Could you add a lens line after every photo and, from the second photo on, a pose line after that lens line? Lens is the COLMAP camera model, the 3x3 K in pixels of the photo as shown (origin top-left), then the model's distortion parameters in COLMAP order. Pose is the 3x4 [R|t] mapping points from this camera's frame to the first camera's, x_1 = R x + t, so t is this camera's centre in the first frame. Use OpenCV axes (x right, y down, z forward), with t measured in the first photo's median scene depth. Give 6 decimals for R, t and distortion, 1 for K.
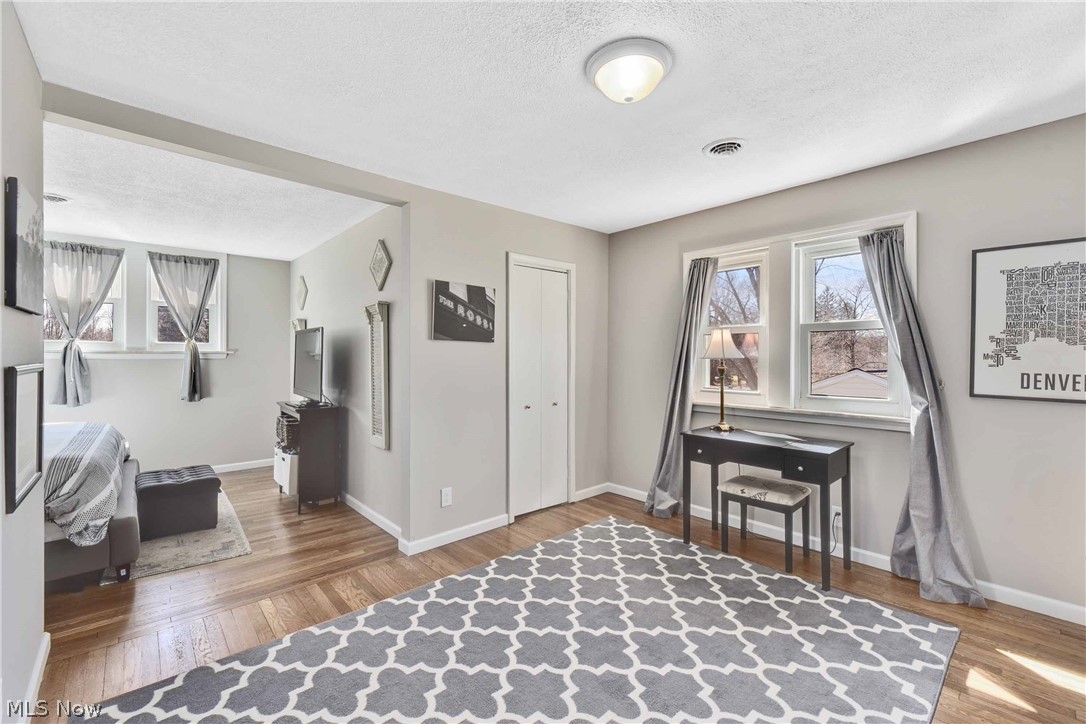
lens RADIAL K [[465.7, 0, 542.1], [0, 465.7, 358.8], [0, 0, 1]] dist [-0.003817, -0.000927]
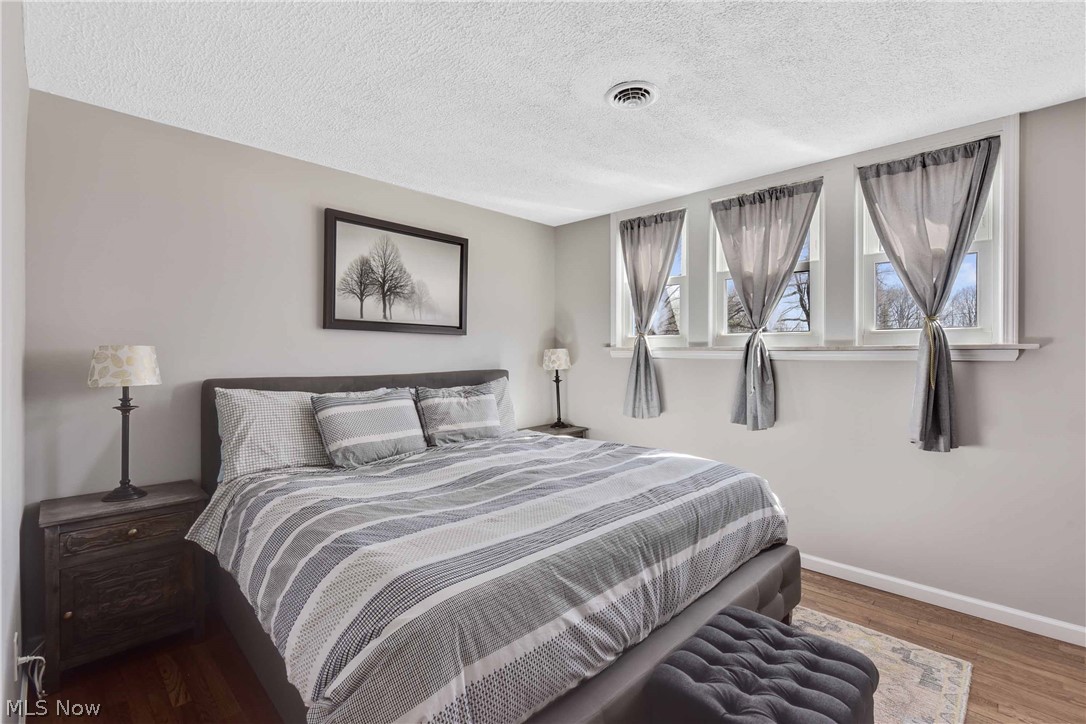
lens RADIAL K [[496.2, 0, 545.3], [0, 496.2, 353.5], [0, 0, 1]] dist [0.003352, 0.000011]
pose [[0.079610, -0.003533, -0.996820, -0.275688], [-0.001608, 0.999992, -0.003672, -0.005004], [0.996825, 0.001895, 0.079604, 0.563248]]
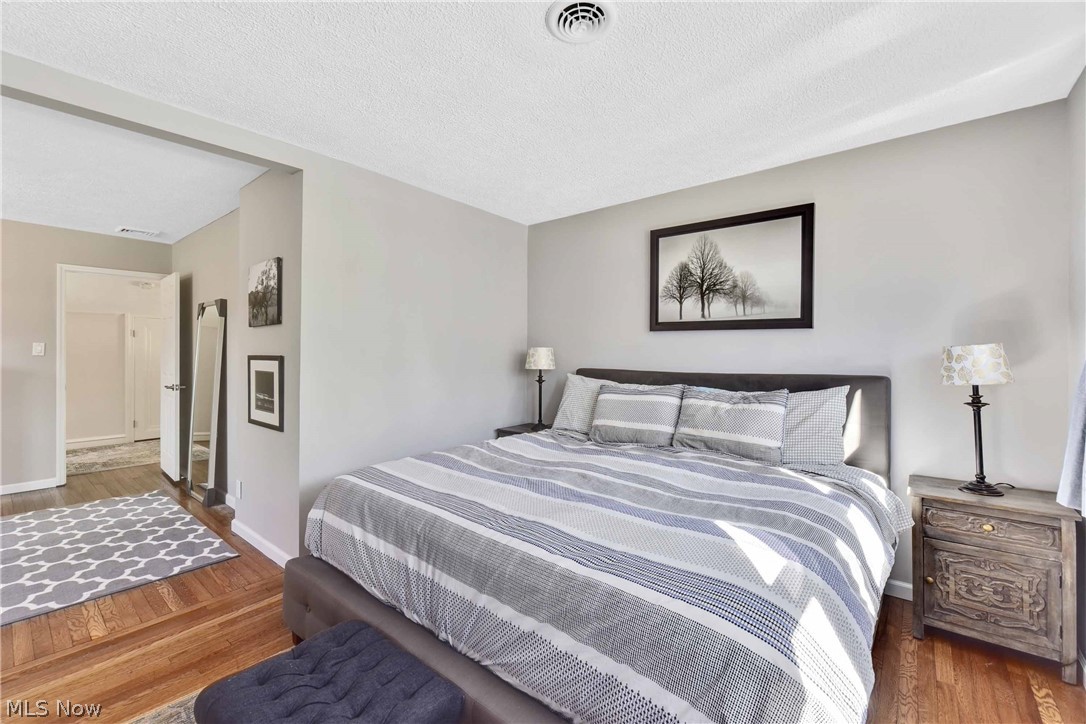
lens RADIAL K [[465.7, 0, 544.8], [0, 465.7, 355.7], [0, 0, 1]] dist [-0.003817, -0.000927]
pose [[-0.989803, -0.003800, -0.142395, -0.975057], [-0.005672, 0.999903, 0.012744, -0.012255], [0.142332, 0.013421, -0.989728, 1.377430]]
